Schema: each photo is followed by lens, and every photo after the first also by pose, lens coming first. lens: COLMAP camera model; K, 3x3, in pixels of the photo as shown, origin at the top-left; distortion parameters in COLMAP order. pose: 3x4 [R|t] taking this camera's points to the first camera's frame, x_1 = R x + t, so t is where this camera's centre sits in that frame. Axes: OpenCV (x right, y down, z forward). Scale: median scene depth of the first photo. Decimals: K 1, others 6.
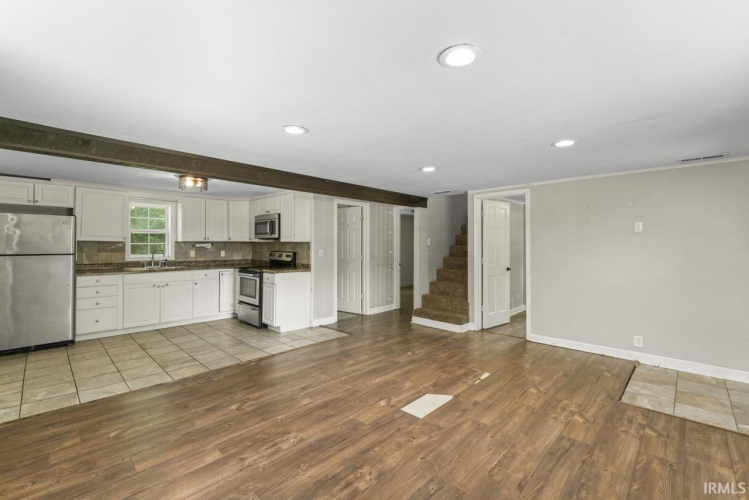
lens RADIAL K [[325.2, 0, 369.8], [0, 325.2, 244.0], [0, 0, 1]] dist [0.001381, -0.000685]
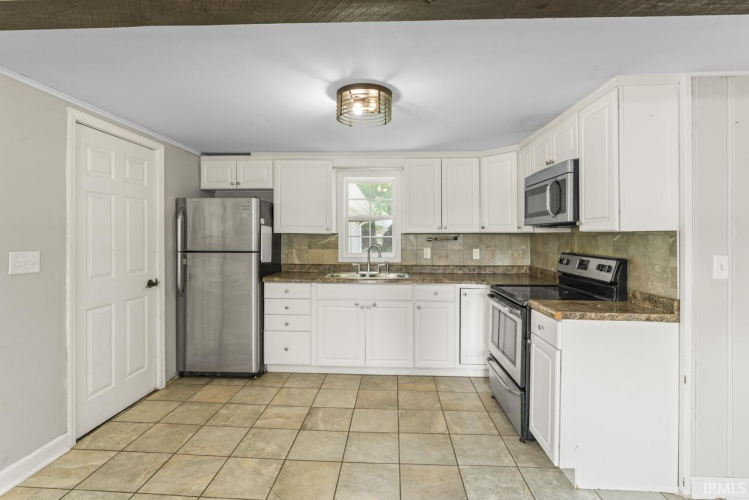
lens RADIAL K [[365.9, 0, 376.7], [0, 365.9, 236.4], [0, 0, 1]] dist [-0.001595, -0.001876]
pose [[0.673177, -0.001194, -0.739480, -0.141024], [0.000994, 0.999999, -0.000710, -0.001350], [0.739480, -0.000257, 0.673178, 0.645644]]
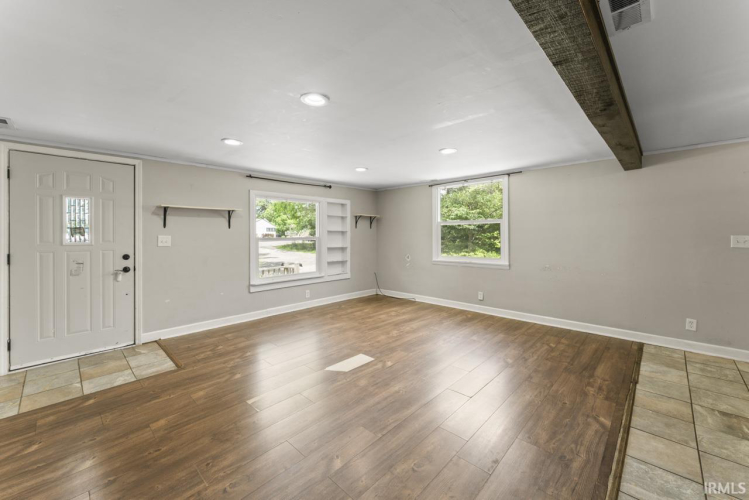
lens RADIAL K [[303.7, 0, 380.1], [0, 303.7, 233.7], [0, 0, 1]] dist [0.003465, 0.000114]
pose [[-0.999168, 0.001833, -0.040744, 0.071123], [0.001905, 0.999997, -0.001727, 0.013166], [0.040741, -0.001803, -0.999168, 1.282394]]
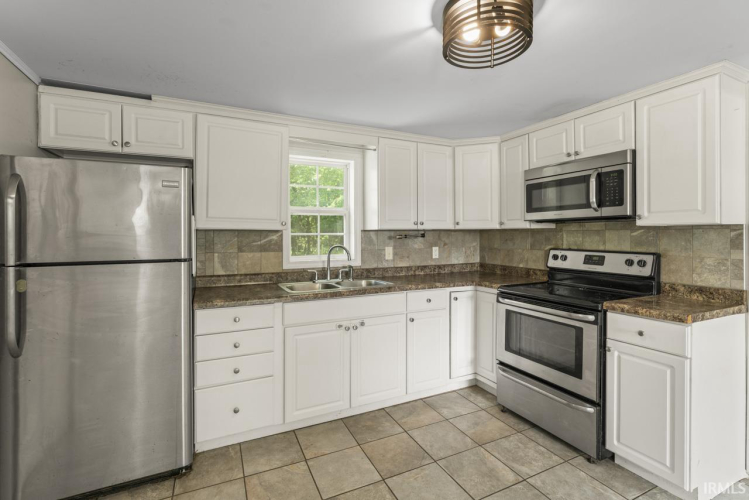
lens RADIAL K [[343.7, 0, 375.9], [0, 343.7, 236.3], [0, 0, 1]] dist [-0.001161, -0.001599]
pose [[0.943223, -0.007616, -0.332074, -0.525083], [0.008513, 0.999963, 0.001246, 0.002594], [0.332052, -0.004002, 0.943253, 0.652045]]
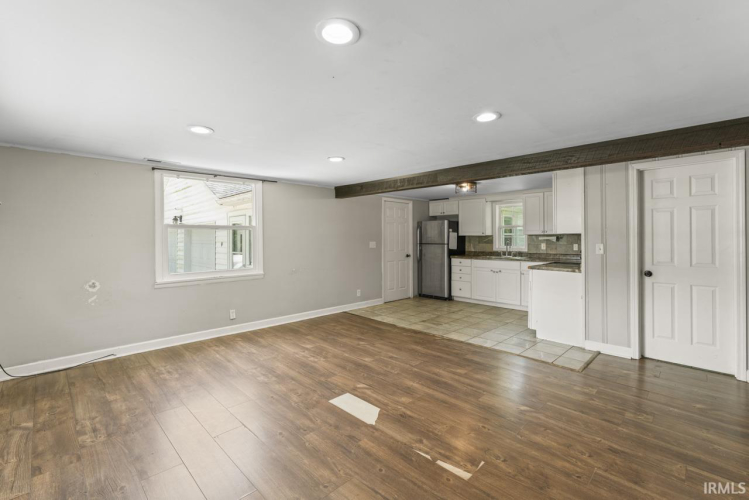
lens RADIAL K [[325.2, 0, 378.1], [0, 325.2, 238.1], [0, 0, 1]] dist [0.001381, -0.000685]
pose [[0.005262, -0.005127, -0.999973, 0.673138], [0.004816, 0.999975, -0.005102, 0.008466], [0.999975, -0.004789, 0.005287, 0.642731]]
